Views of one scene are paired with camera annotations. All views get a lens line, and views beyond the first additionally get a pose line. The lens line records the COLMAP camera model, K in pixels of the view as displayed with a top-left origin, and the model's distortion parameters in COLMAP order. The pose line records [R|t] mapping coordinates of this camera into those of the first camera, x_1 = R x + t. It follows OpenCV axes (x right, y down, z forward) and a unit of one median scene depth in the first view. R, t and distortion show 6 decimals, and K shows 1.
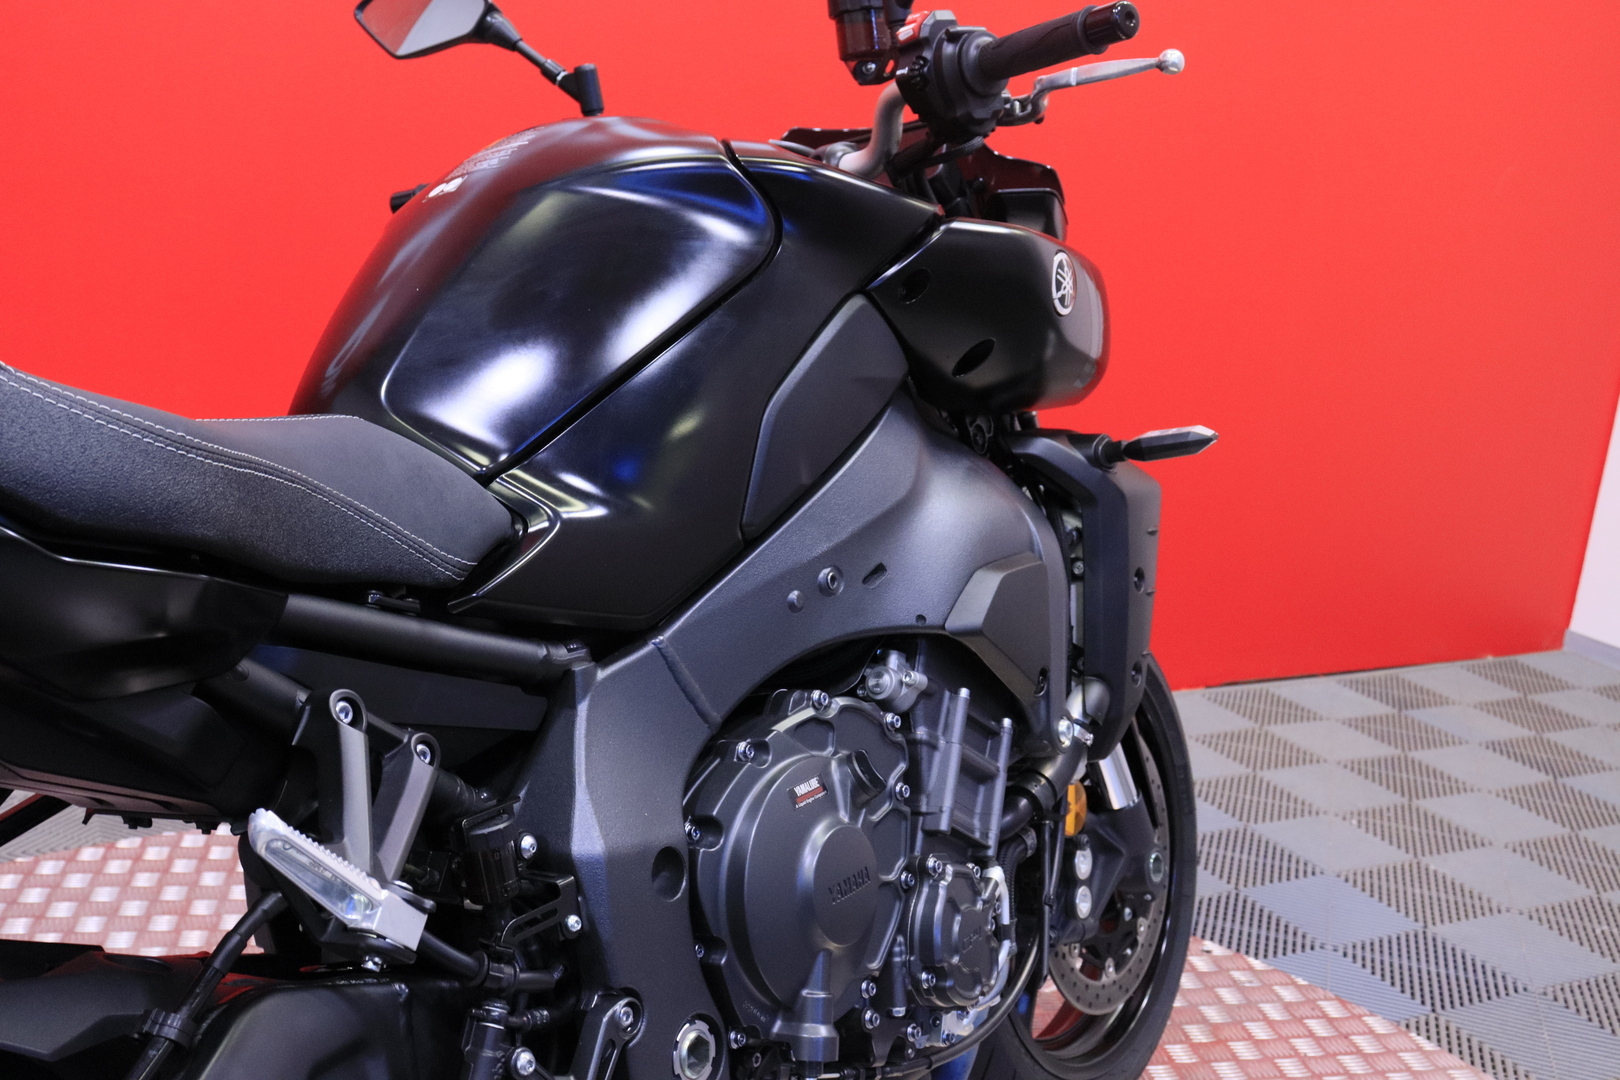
lens RADIAL K [[1740.3, 0, 810.0], [0, 1740.3, 540.0], [0, 0, 1]] dist [-0.052852, -0.002087]
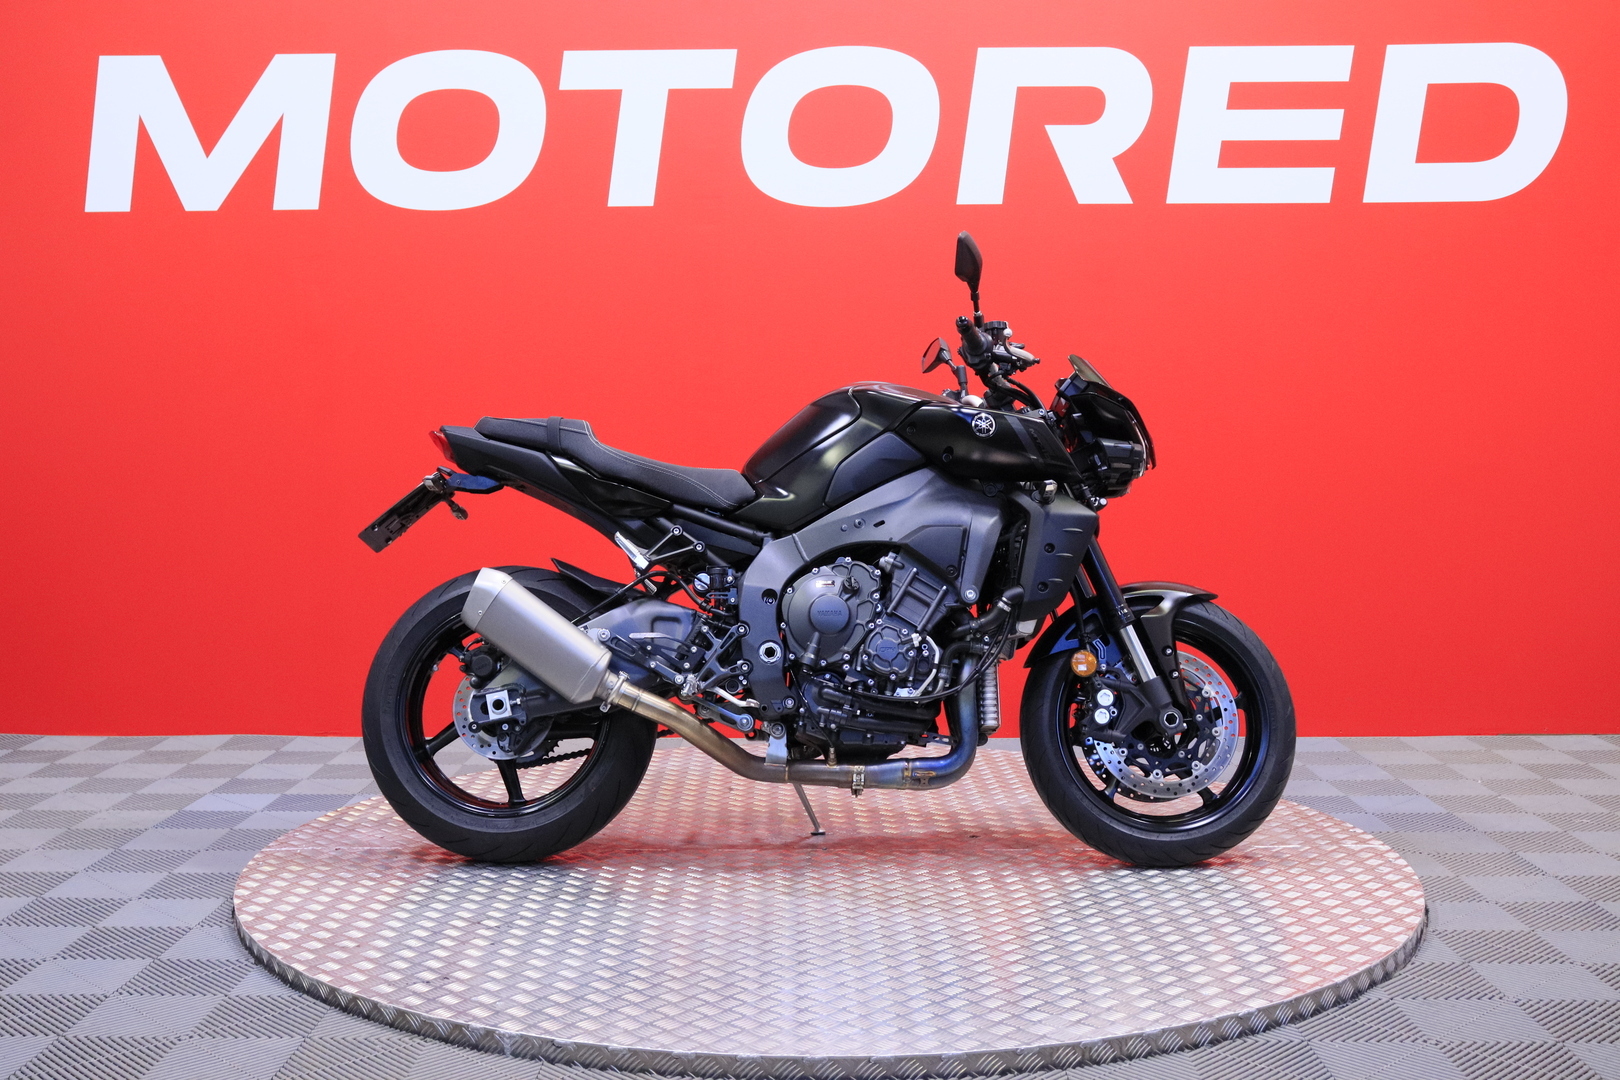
lens RADIAL K [[1740.3, 0, 810.0], [0, 1740.3, 540.0], [0, 0, 1]] dist [-0.052852, -0.002087]
pose [[0.443636, -0.049444, -0.894842, 2.698818], [-0.145024, 0.981357, -0.126123, 0.449702], [0.884395, 0.185726, 0.428195, -0.369316]]
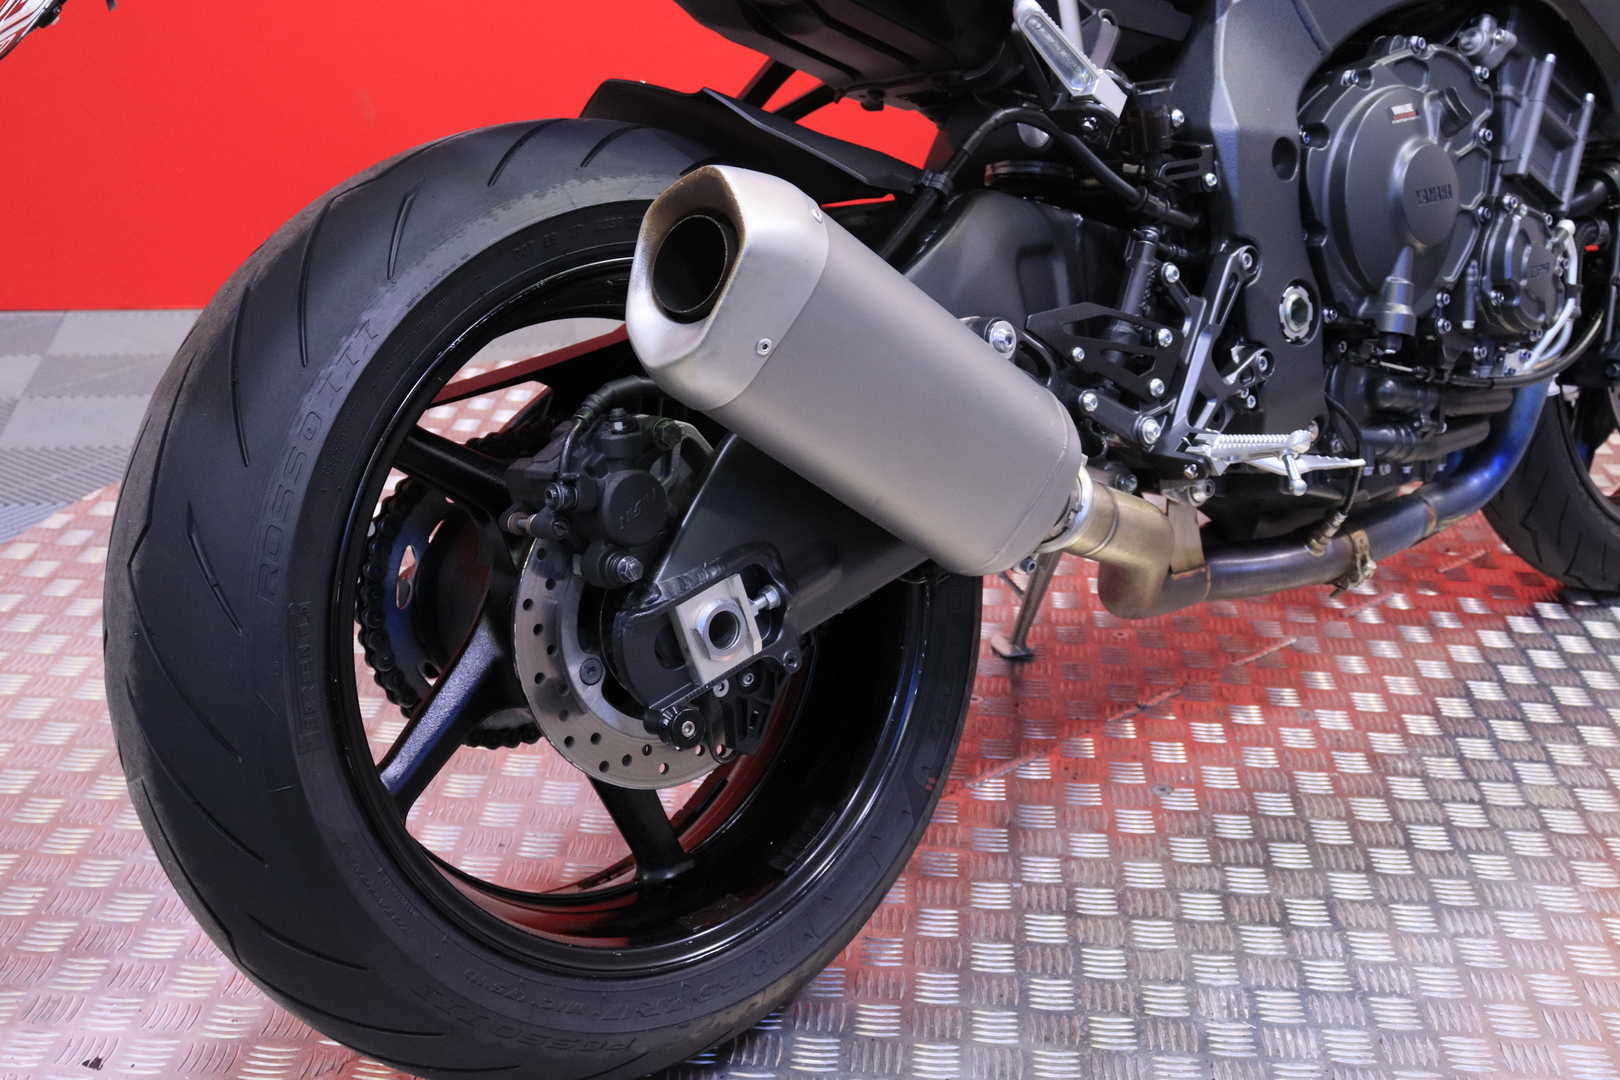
lens RADIAL K [[1943.8, 0, 810.0], [0, 1943.8, 540.0], [0, 0, 1]] dist [0.020428, 0.242203]
pose [[0.965014, 0.053945, -0.256588, -0.032019], [-0.018358, 0.990106, 0.139116, 0.245476], [0.261554, -0.129539, 0.956457, -0.415939]]
